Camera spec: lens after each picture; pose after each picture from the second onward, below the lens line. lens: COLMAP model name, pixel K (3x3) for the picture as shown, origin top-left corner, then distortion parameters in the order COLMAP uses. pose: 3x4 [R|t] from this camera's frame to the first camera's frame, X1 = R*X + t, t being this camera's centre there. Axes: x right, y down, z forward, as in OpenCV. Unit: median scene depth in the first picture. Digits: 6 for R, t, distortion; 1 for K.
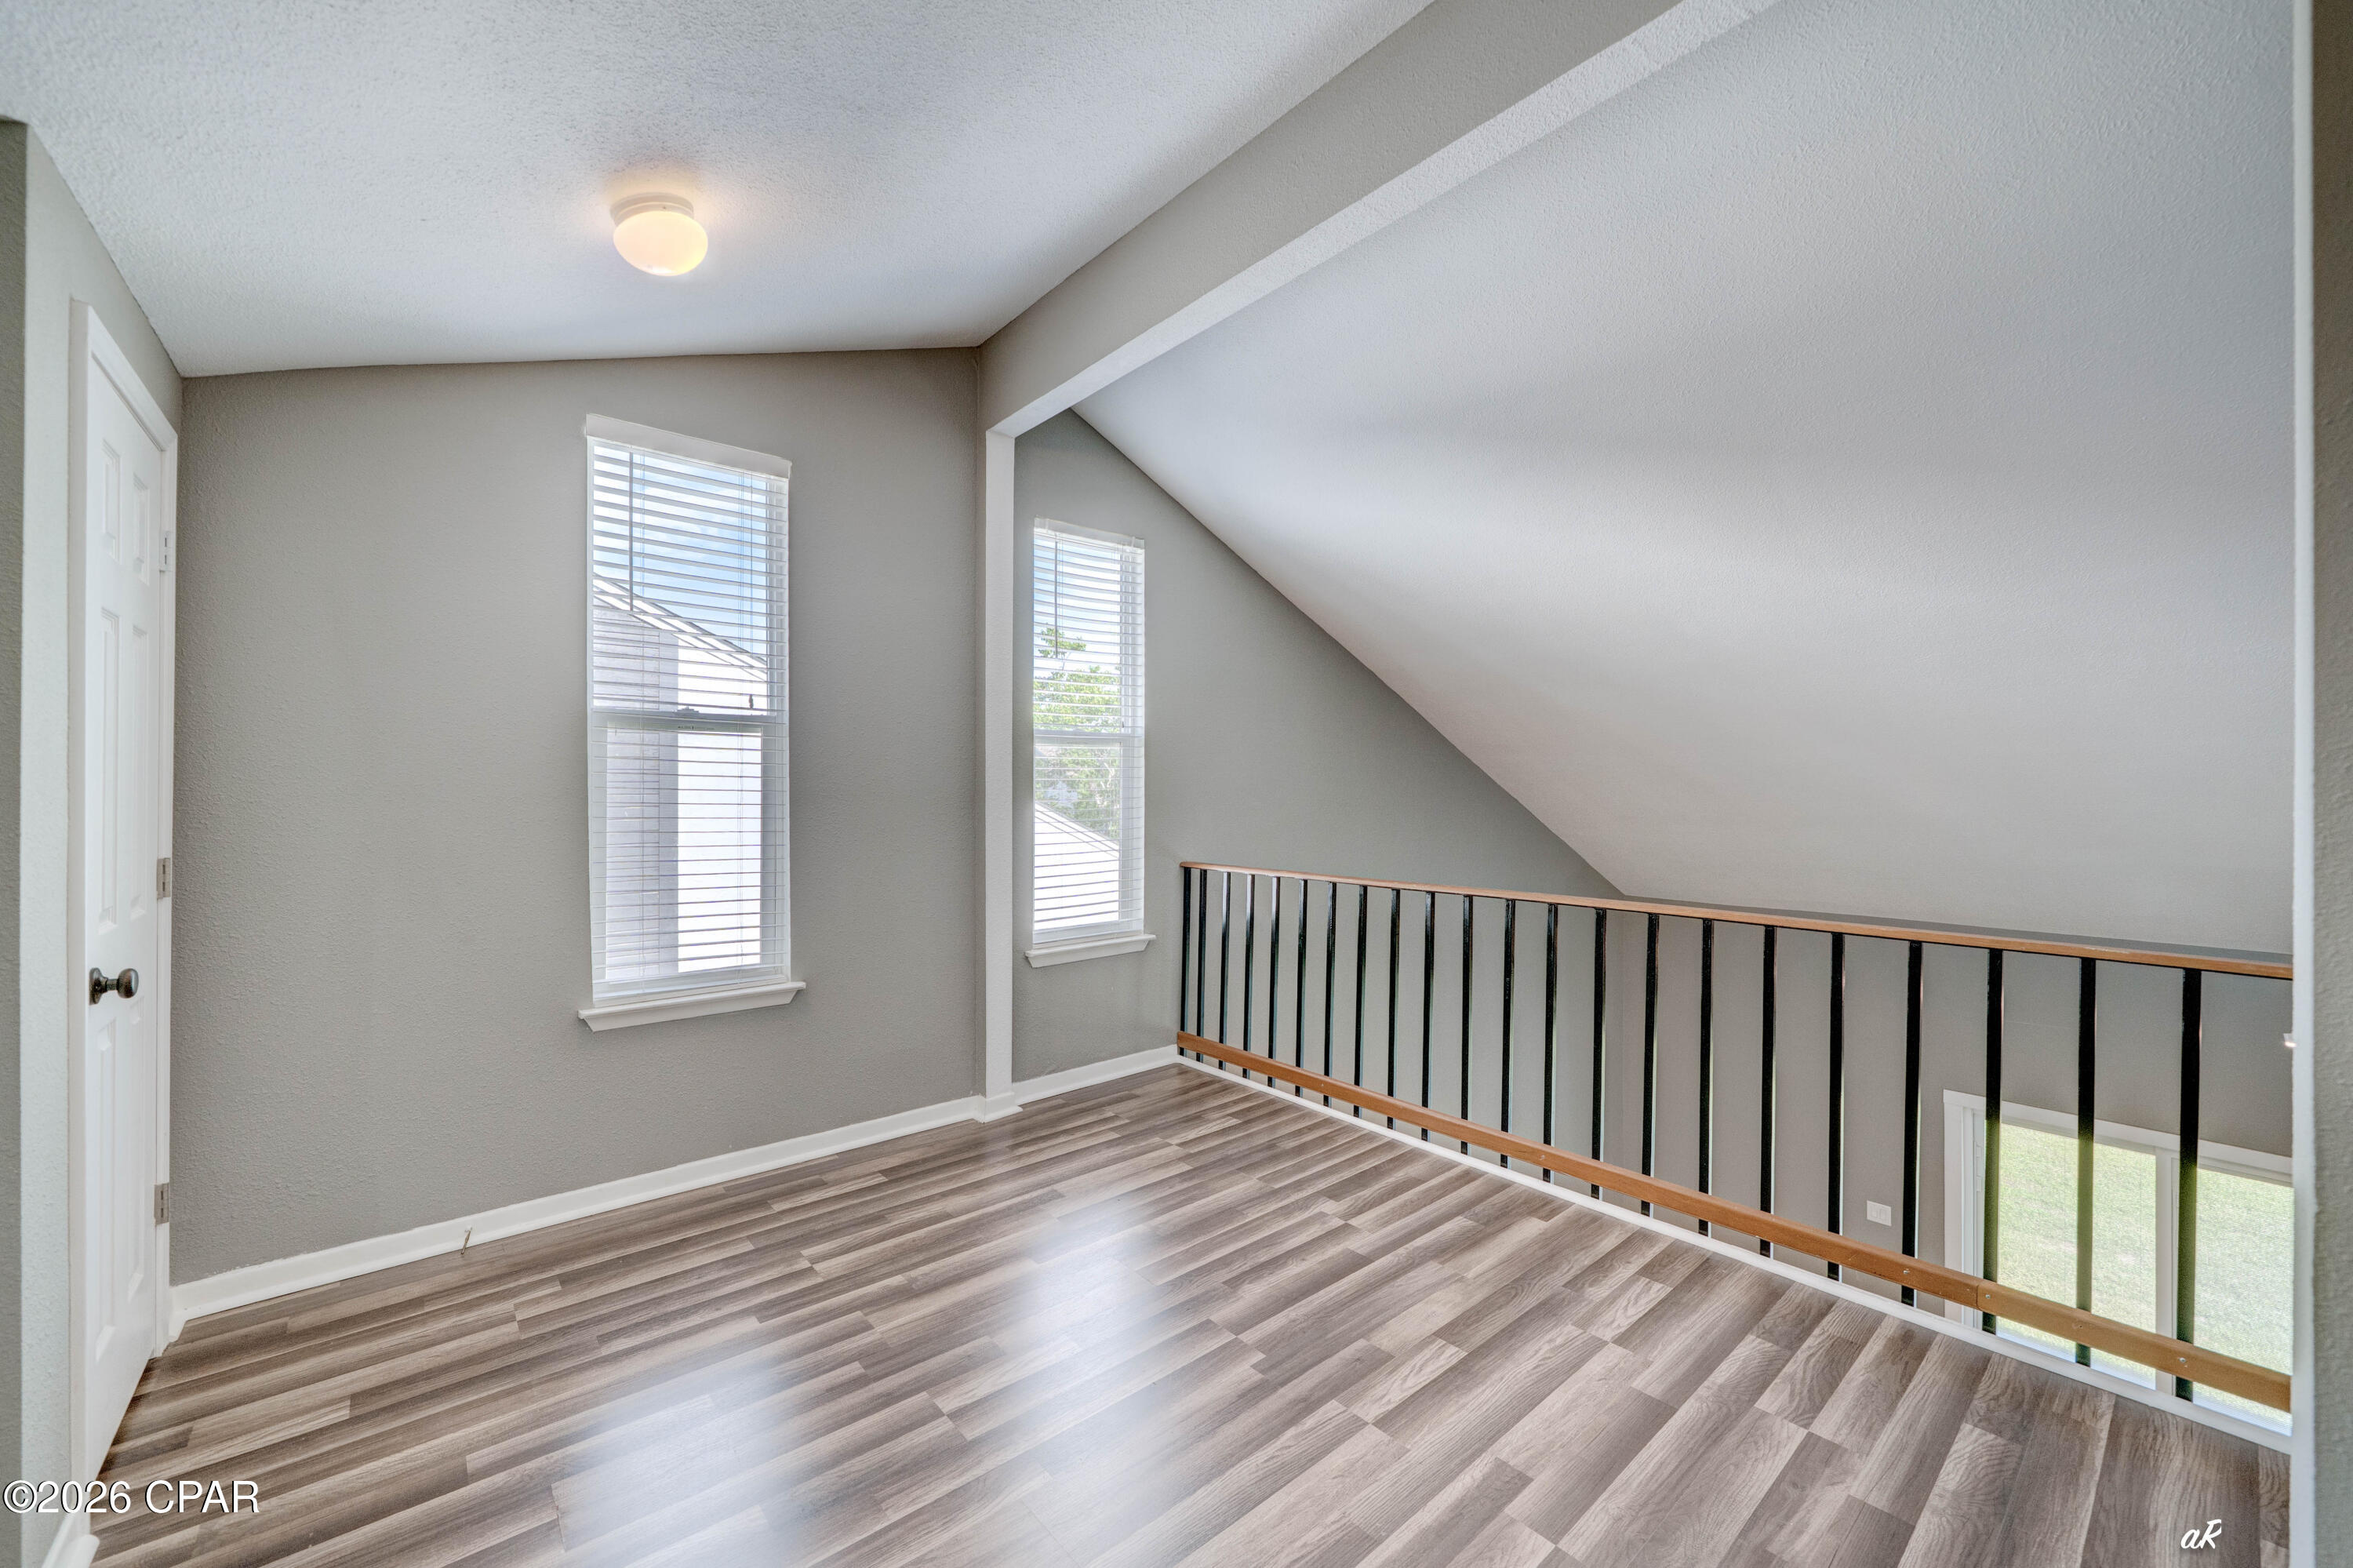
lens RADIAL K [[901.9, 0, 1166.5], [0, 901.9, 786.5], [0, 0, 1]] dist [-0.001737, -0.000191]
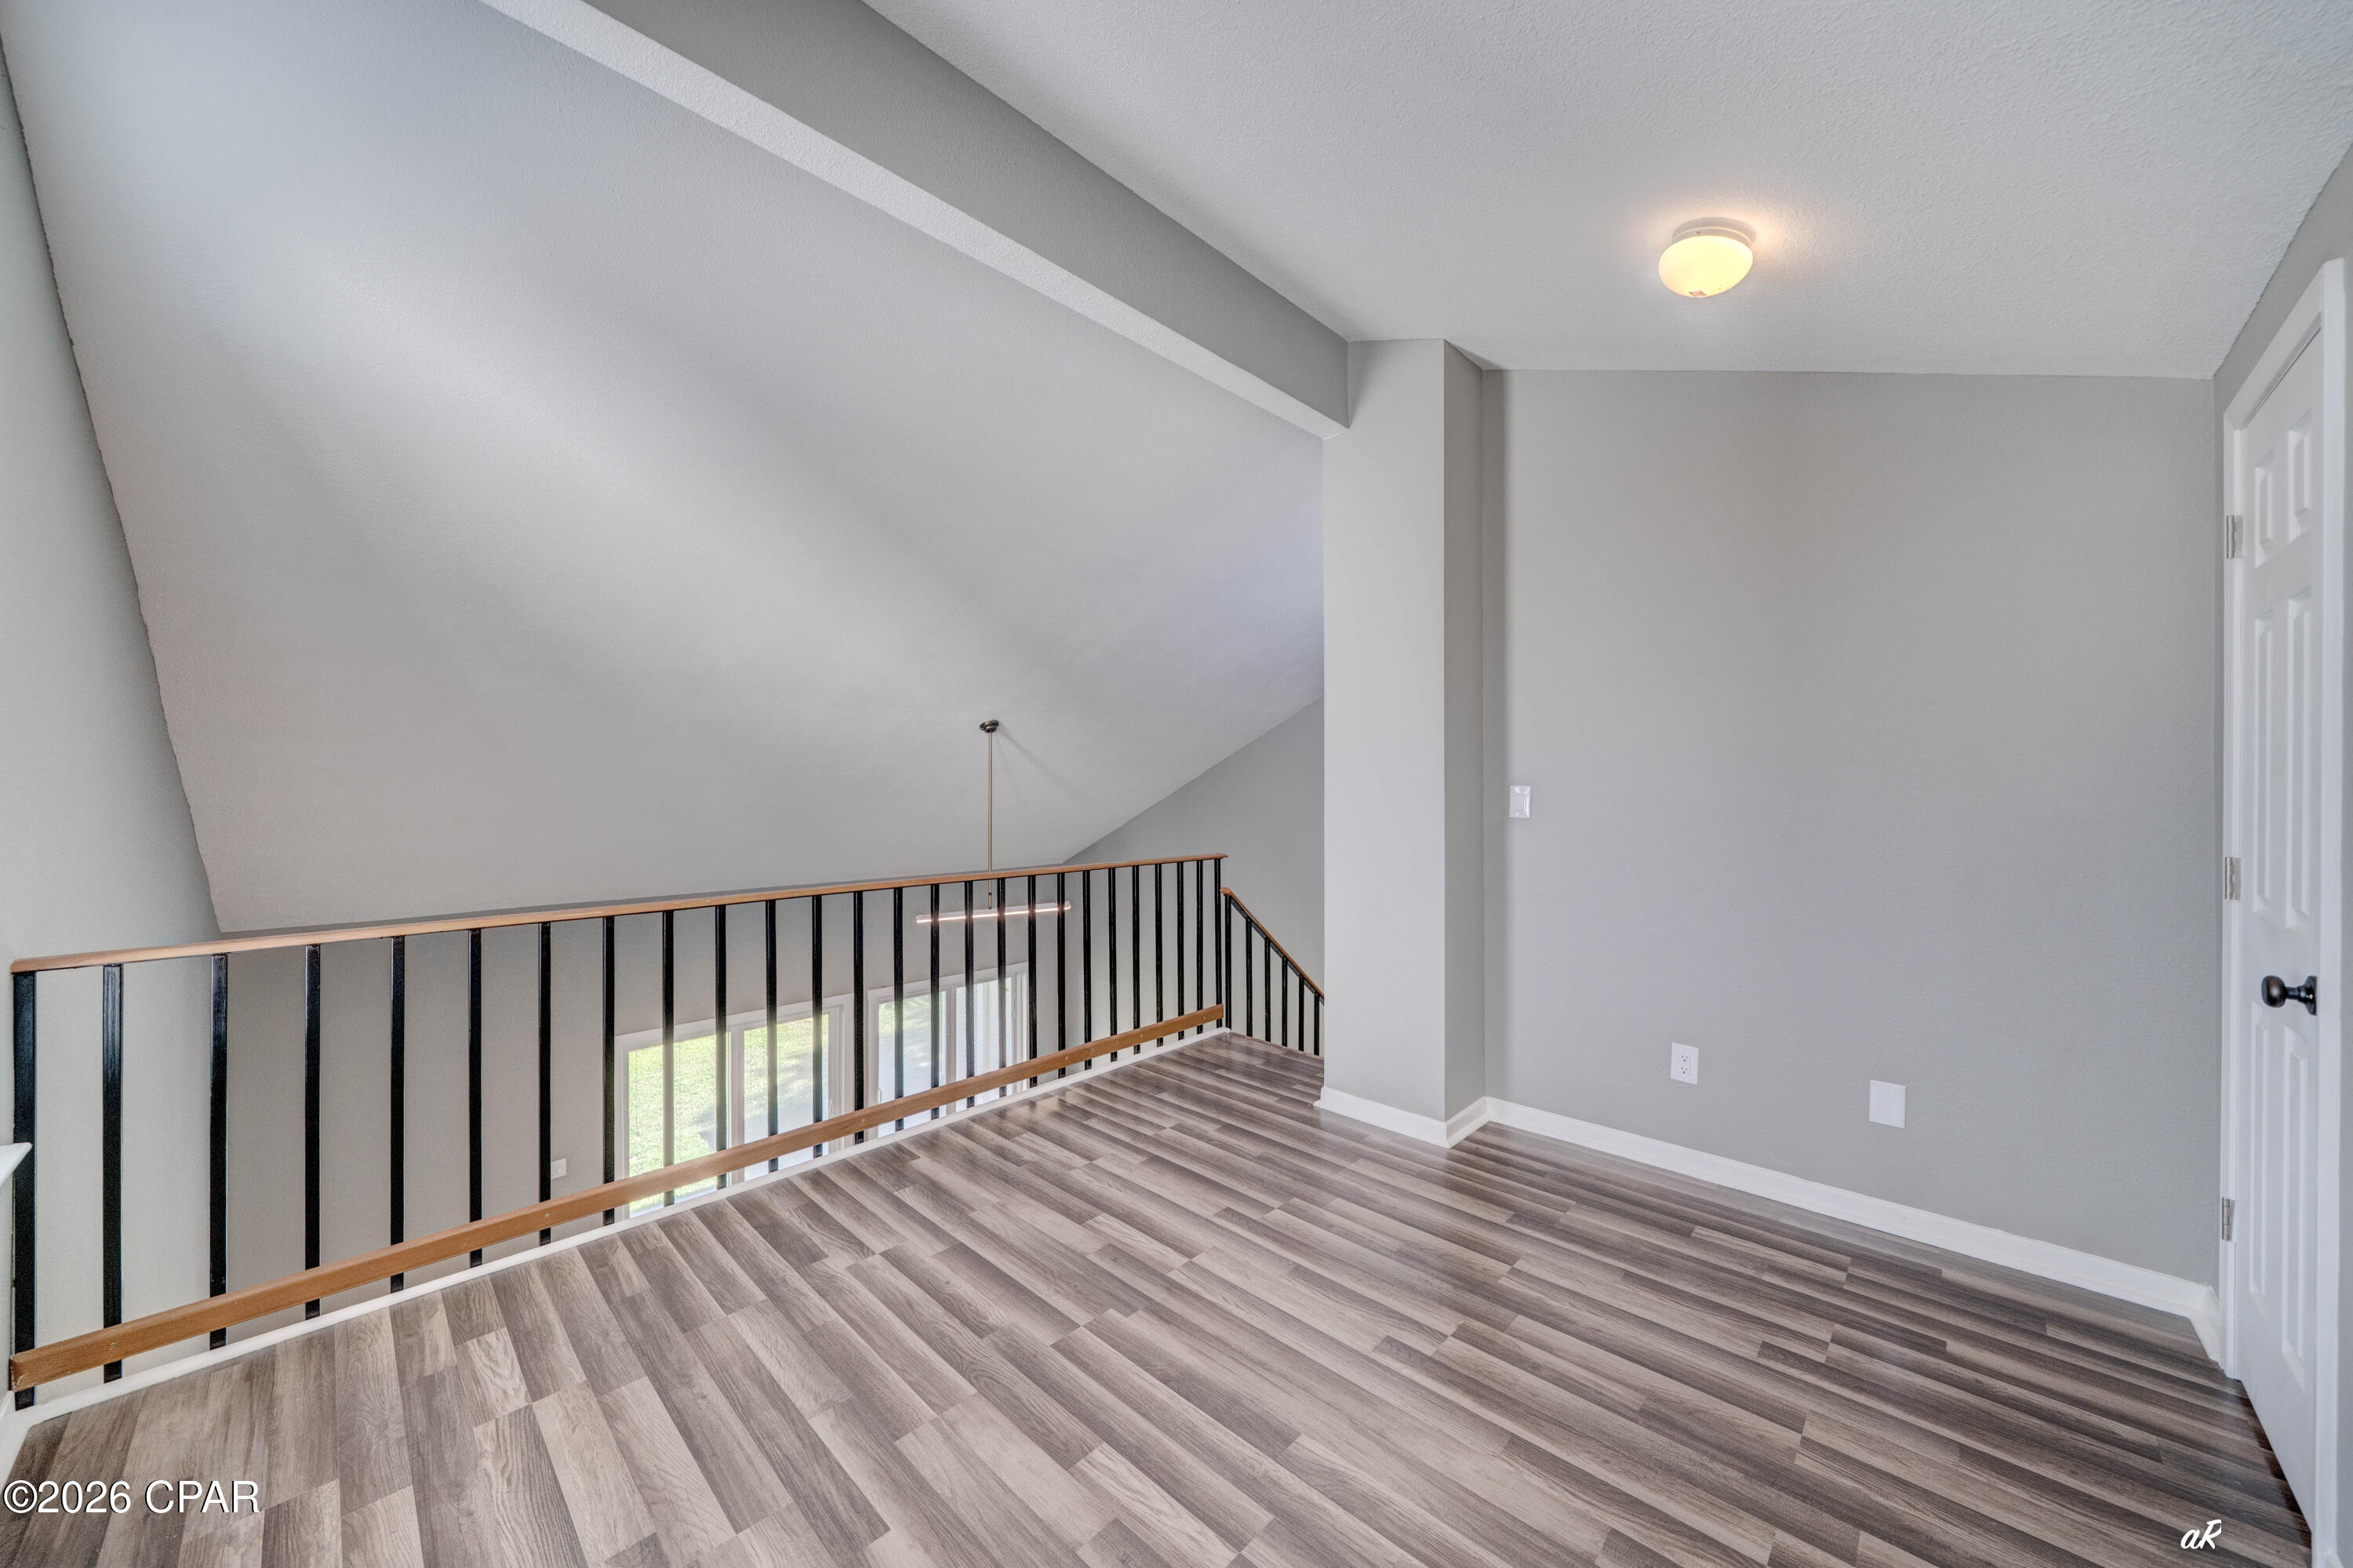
lens RADIAL K [[818.8, 0, 1166.4], [0, 818.8, 793.4], [0, 0, 1]] dist [-0.007784, -0.000143]
pose [[-0.096027, -0.004957, 0.995366, -0.548647], [-0.001016, 0.999988, 0.004882, 0.001392], [-0.995378, -0.000542, -0.096031, 0.642341]]
